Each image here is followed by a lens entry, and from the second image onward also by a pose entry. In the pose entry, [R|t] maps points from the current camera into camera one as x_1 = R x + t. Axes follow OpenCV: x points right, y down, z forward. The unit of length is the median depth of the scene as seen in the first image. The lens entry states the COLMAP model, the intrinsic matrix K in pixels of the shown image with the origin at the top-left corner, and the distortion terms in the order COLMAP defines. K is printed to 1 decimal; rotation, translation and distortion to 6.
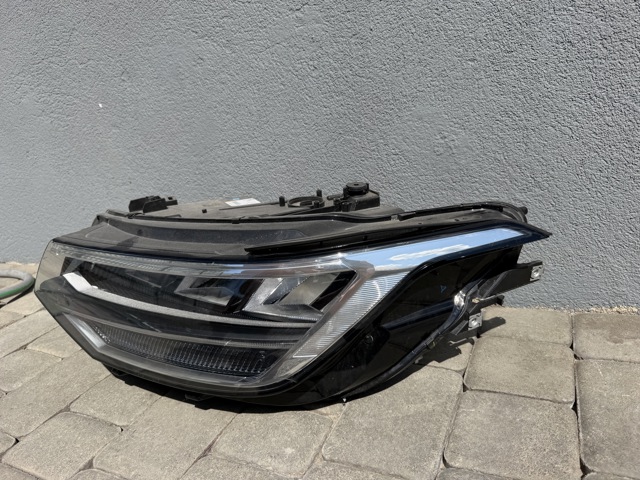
lens RADIAL K [[461.3, 0, 320.3], [0, 461.3, 243.8], [0, 0, 1]] dist [-0.005378, -0.017773]
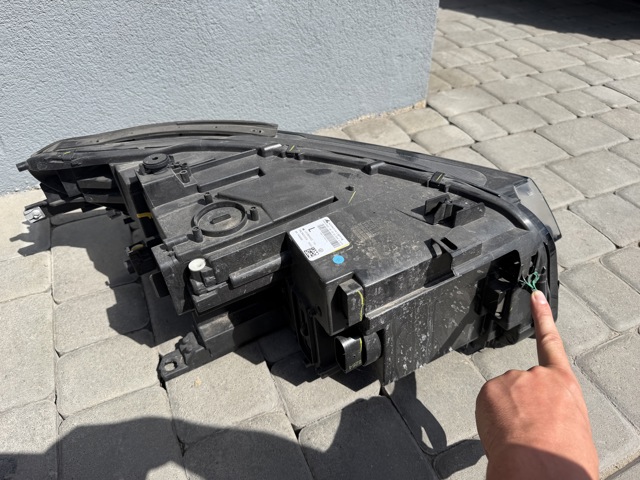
lens RADIAL K [[461.3, 0, 322.9], [0, 461.3, 244.4], [0, 0, 1]] dist [-0.005378, -0.017773]
pose [[0.622122, -0.409049, 0.667565, -0.674868], [0.148178, 0.898767, 0.412626, -0.141388], [-0.768770, -0.157786, 0.619755, 0.017605]]
